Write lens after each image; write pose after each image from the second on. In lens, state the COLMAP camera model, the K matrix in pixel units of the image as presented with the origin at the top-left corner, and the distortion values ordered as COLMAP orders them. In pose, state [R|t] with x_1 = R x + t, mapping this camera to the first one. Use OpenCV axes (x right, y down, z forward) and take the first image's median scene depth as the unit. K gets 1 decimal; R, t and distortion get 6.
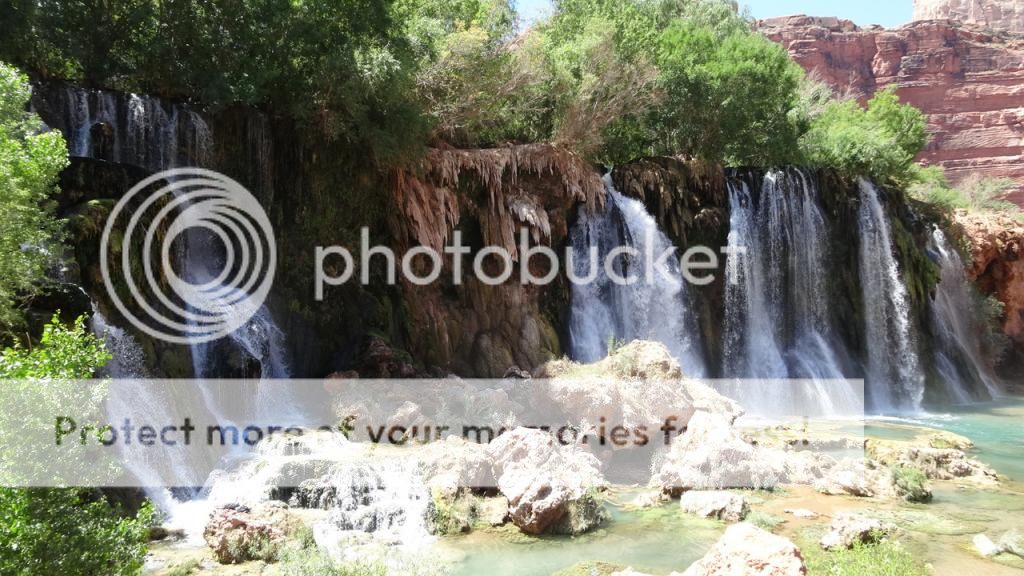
lens RADIAL K [[771.6, 0, 512.0], [0, 771.6, 288.0], [0, 0, 1]] dist [-0.003691, 0.005559]
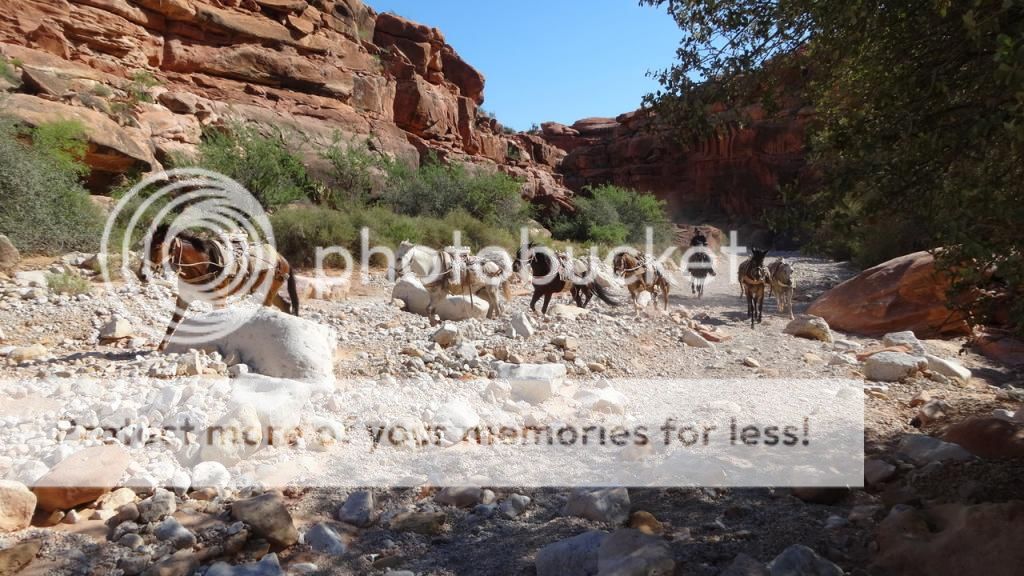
lens RADIAL K [[771.6, 0, 512.0], [0, 771.6, 288.0], [0, 0, 1]] dist [-0.003691, 0.005559]
pose [[1.000000, -0.000084, -0.000135, -0.752653], [0.000084, 1.000000, -0.000257, -0.000087], [0.000135, 0.000257, 1.000000, -0.001817]]
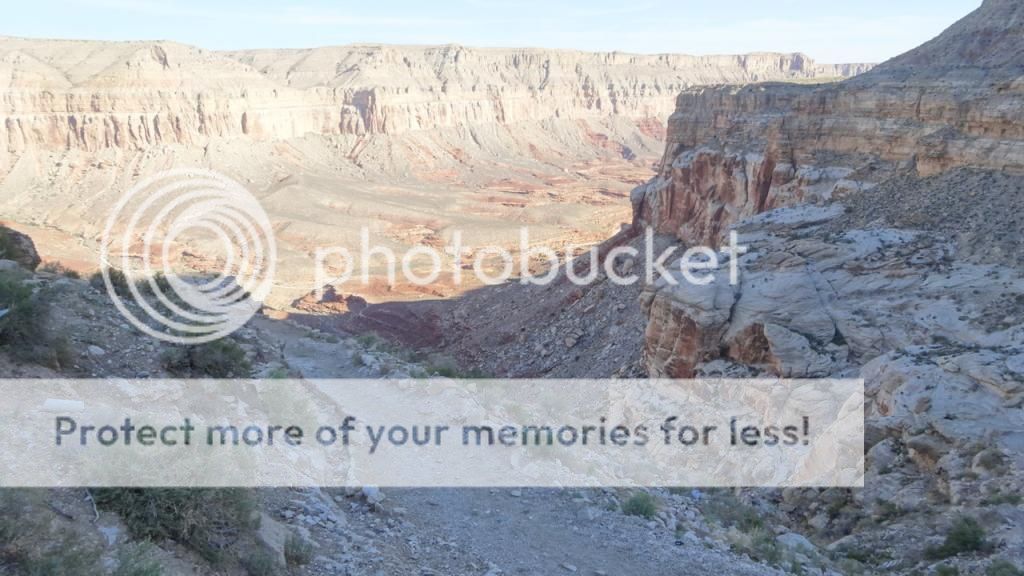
lens RADIAL K [[771.6, 0, 512.0], [0, 771.6, 288.0], [0, 0, 1]] dist [-0.003691, 0.005559]
pose [[1.000000, 0.000085, 0.000214, -0.185574], [-0.000085, 1.000000, -0.000045, 0.000276], [-0.000214, 0.000045, 1.000000, 0.001573]]
